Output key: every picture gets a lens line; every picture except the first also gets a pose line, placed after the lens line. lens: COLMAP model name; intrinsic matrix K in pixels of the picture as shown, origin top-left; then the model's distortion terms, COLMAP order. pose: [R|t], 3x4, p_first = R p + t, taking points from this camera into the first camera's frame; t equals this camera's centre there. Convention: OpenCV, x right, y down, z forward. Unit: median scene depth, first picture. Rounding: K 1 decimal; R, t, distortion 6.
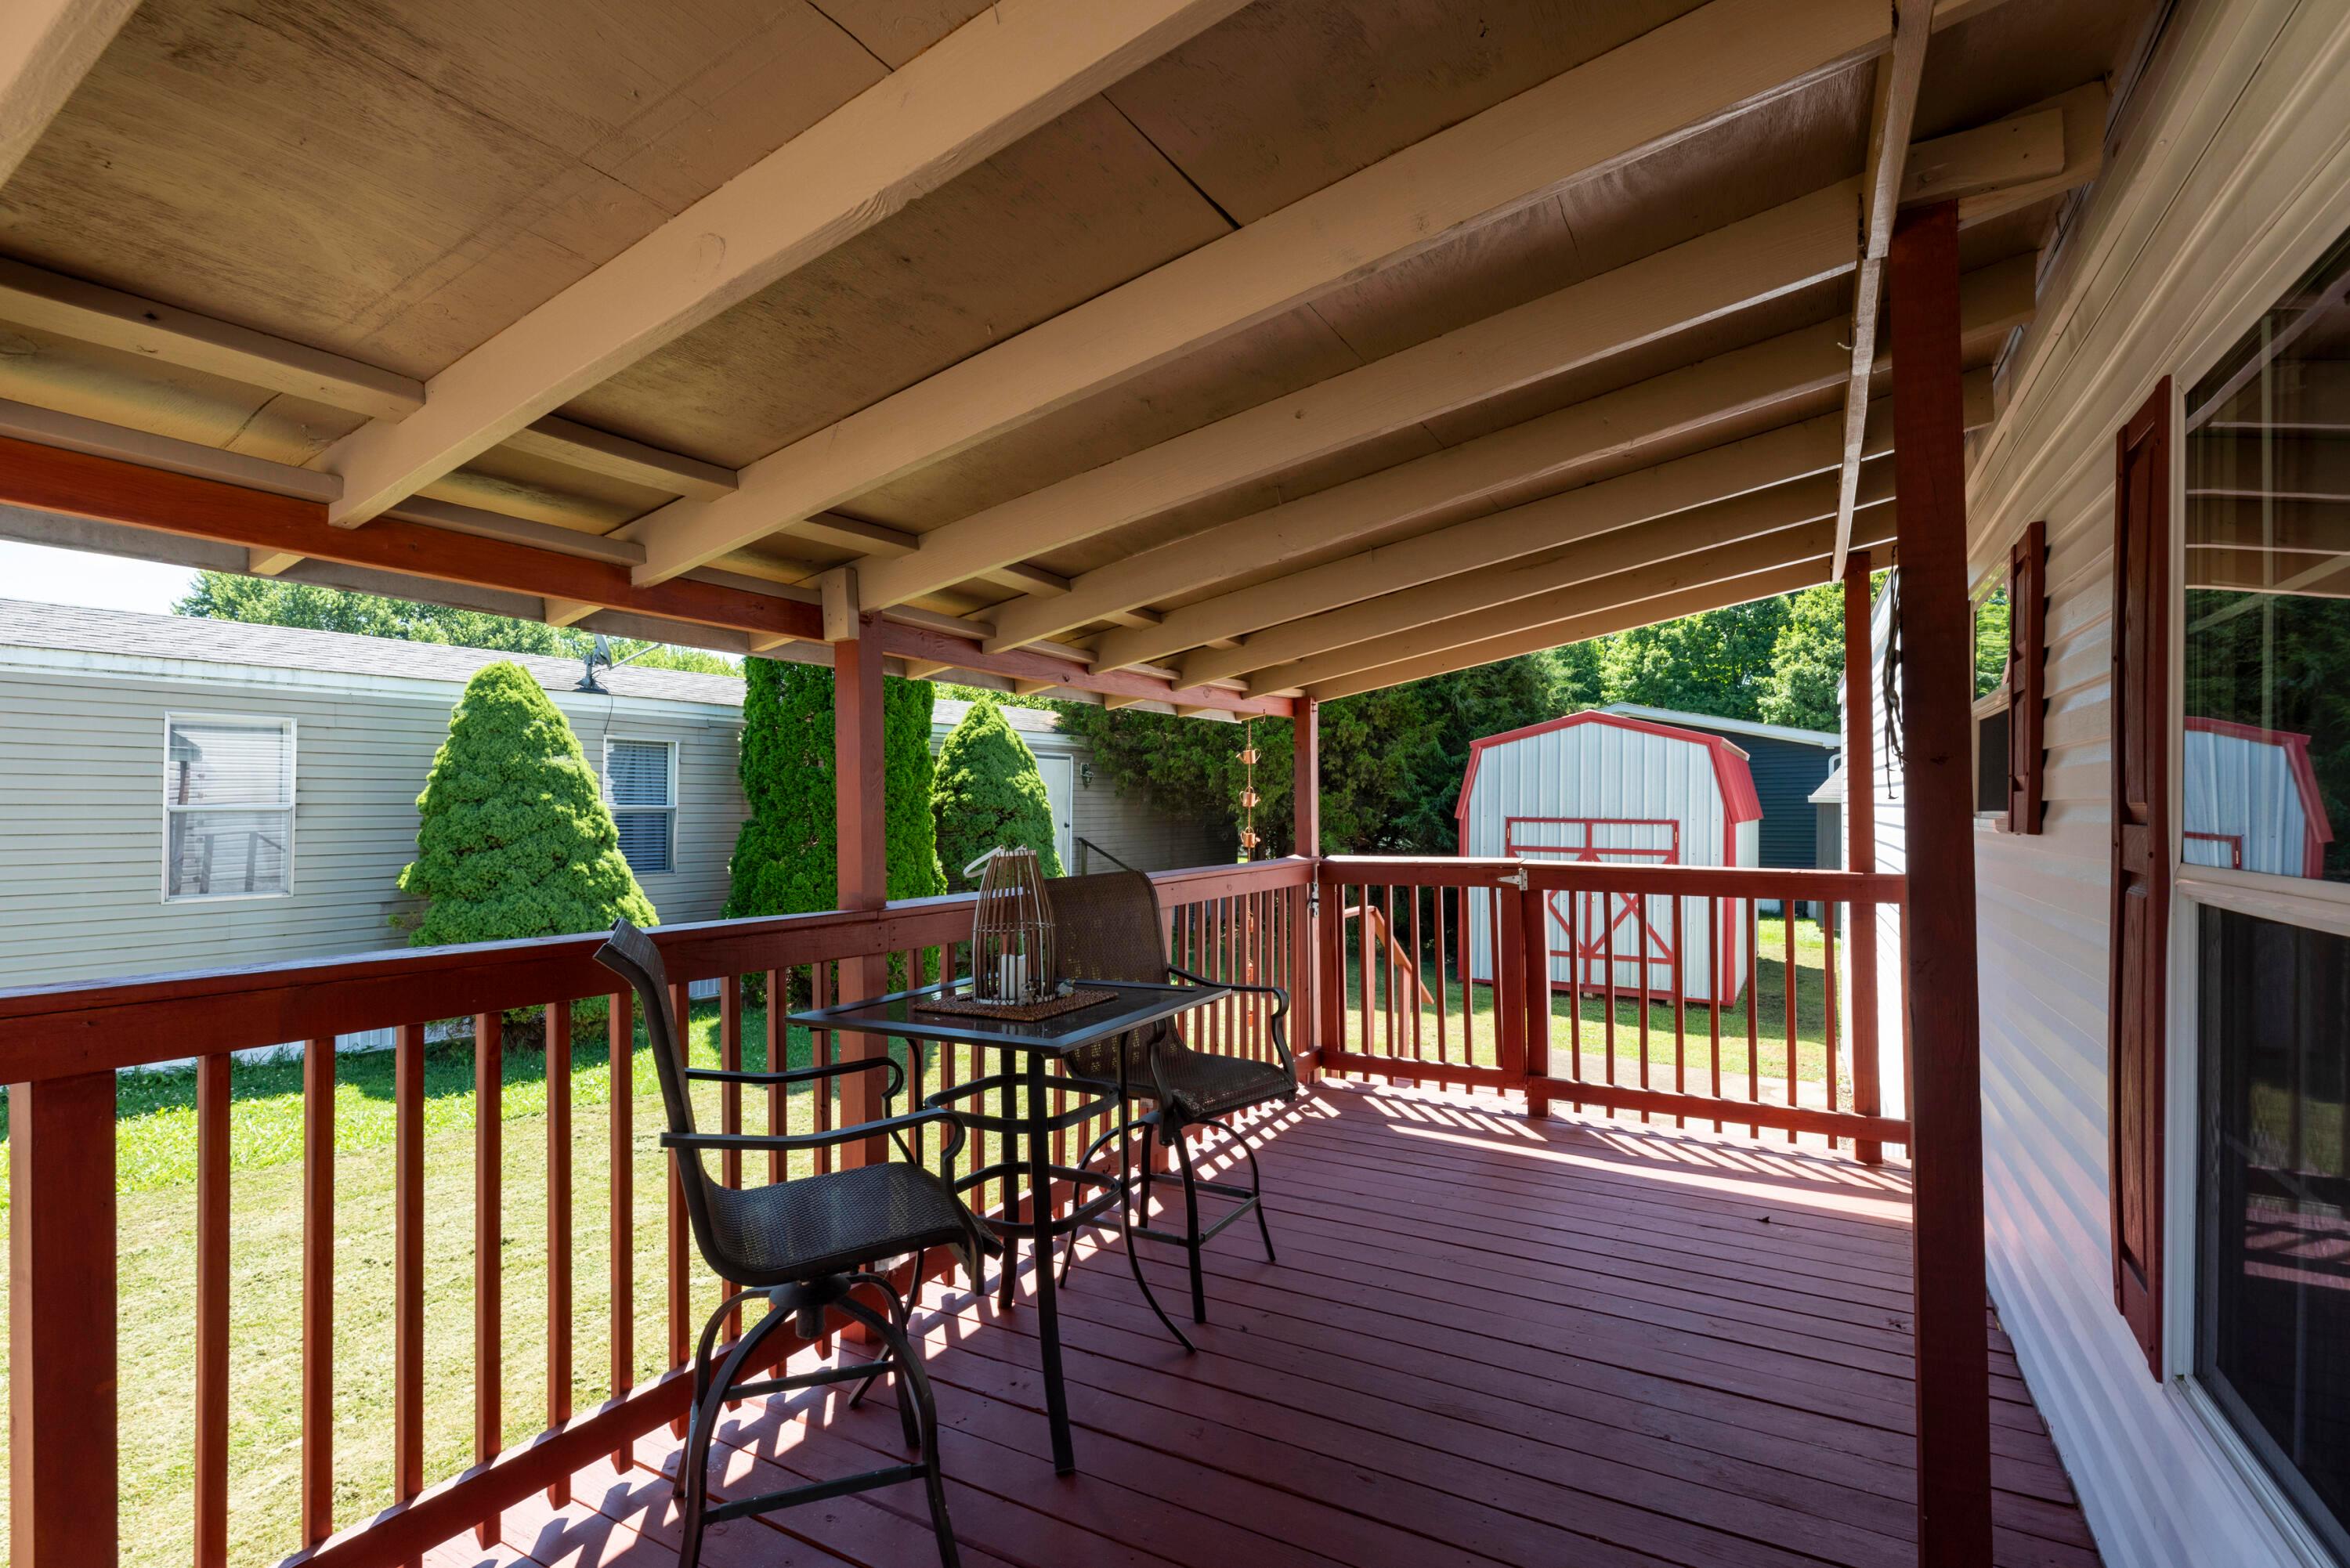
lens RADIAL K [[1115.8, 0, 1186.4], [0, 1115.8, 804.2], [0, 0, 1]] dist [-0.000907, -0.000043]
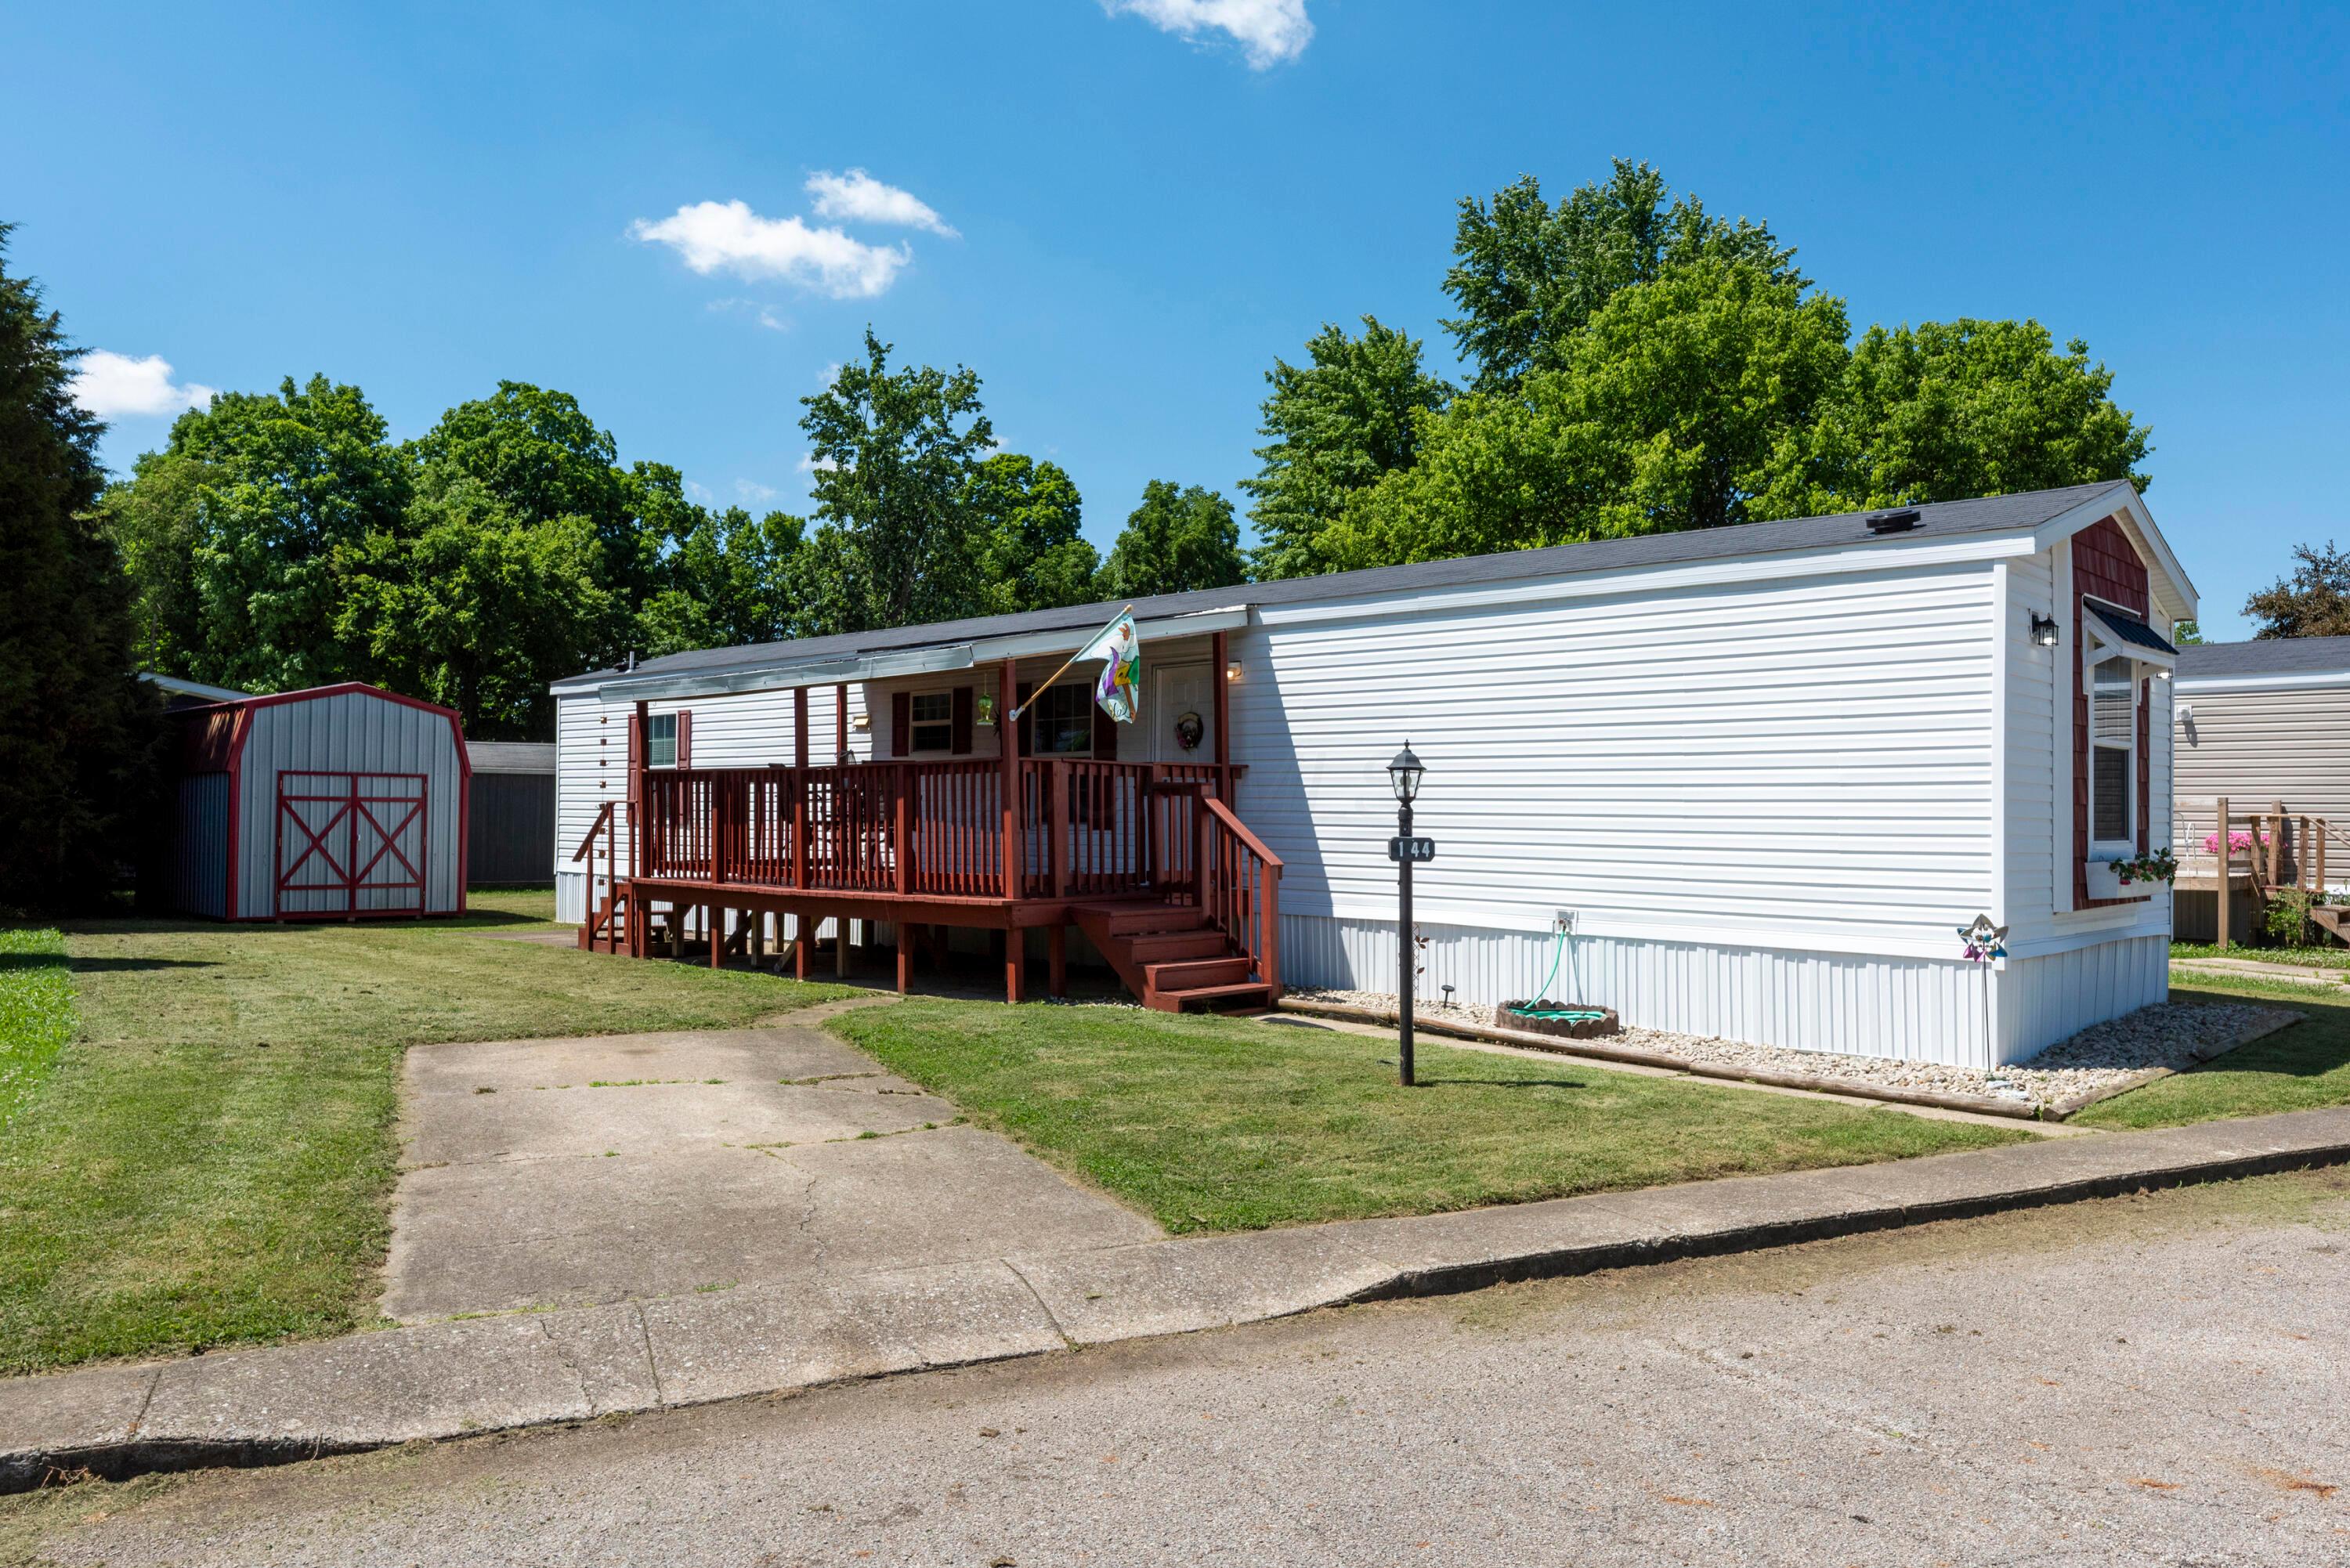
lens RADIAL K [[1652.4, 0, 1253.6], [0, 1652.4, 792.3], [0, 0, 1]] dist [-0.010983, -0.002936]
pose [[0.252461, 0.007559, 0.967578, -2.412642], [-0.001723, 0.999971, -0.007362, 0.099686], [-0.967606, 0.000192, 0.252467, -0.808894]]
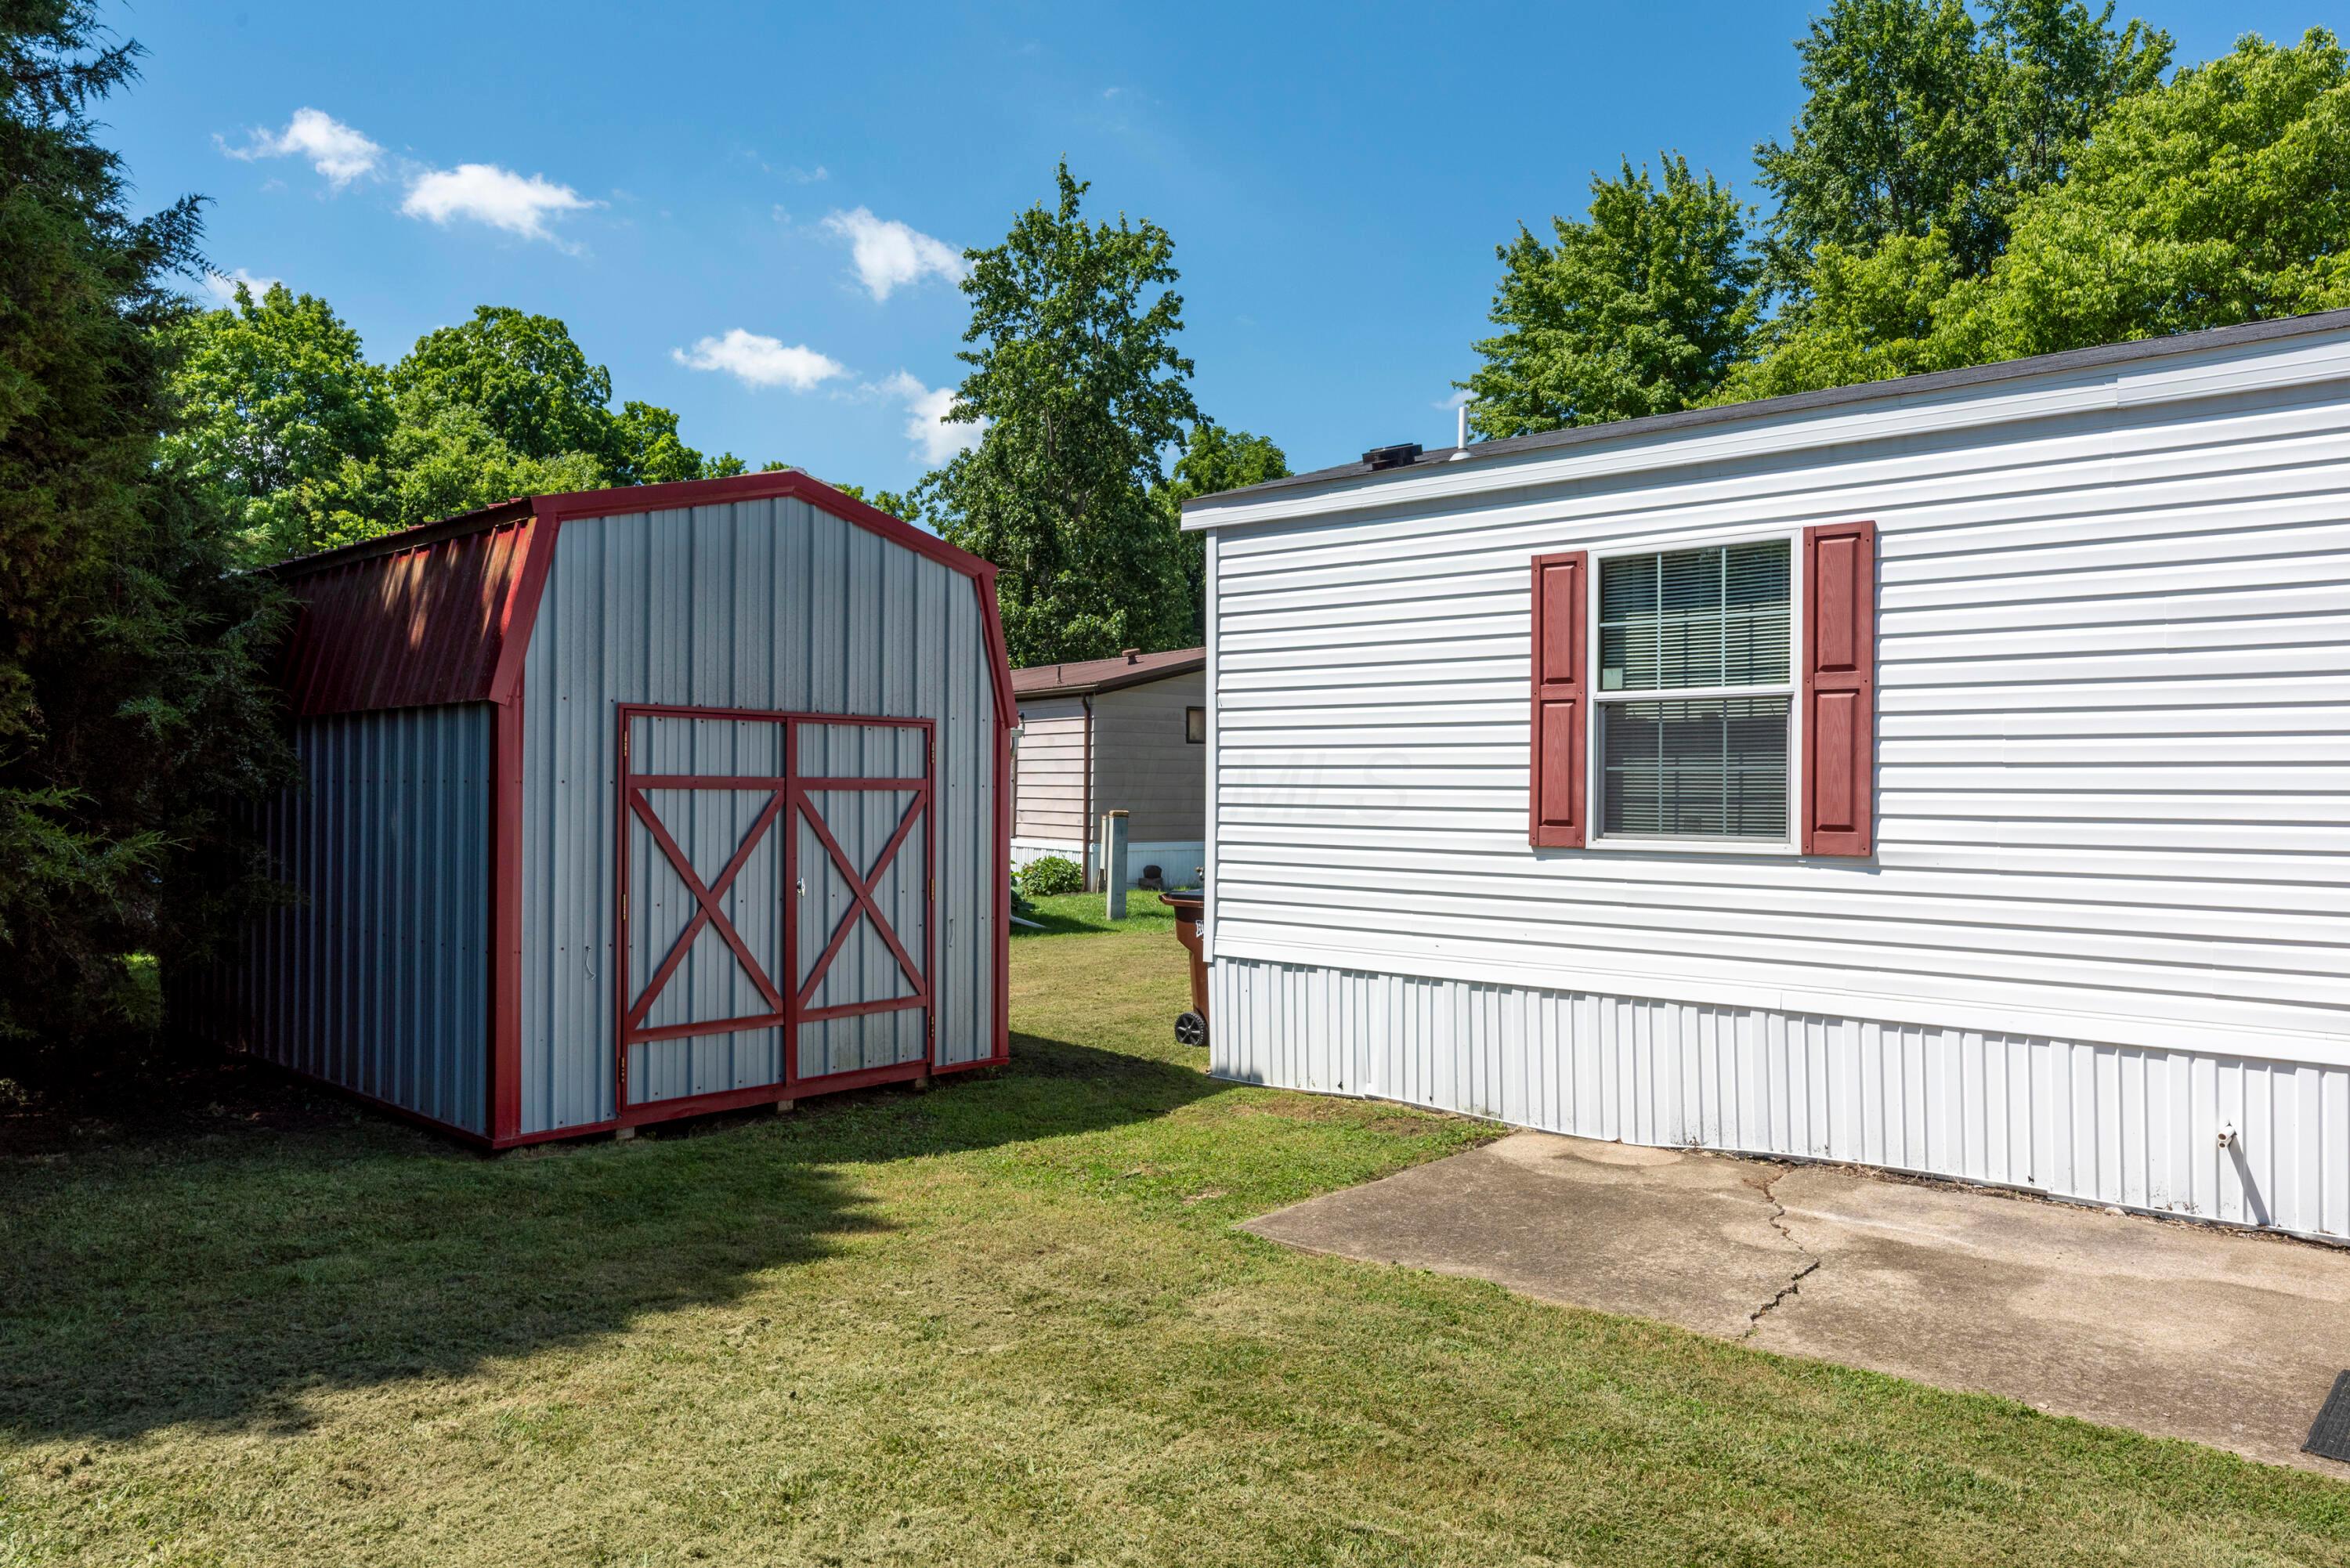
lens RADIAL K [[1548.8, 0, 1175.0], [0, 1548.8, 784.0], [0, 0, 1]] dist [0.001639, 0.001439]
pose [[0.223009, -0.004976, 0.974804, -0.456544], [0.000355, 0.999987, 0.005023, 0.084889], [-0.974816, -0.000775, 0.223008, 1.577127]]
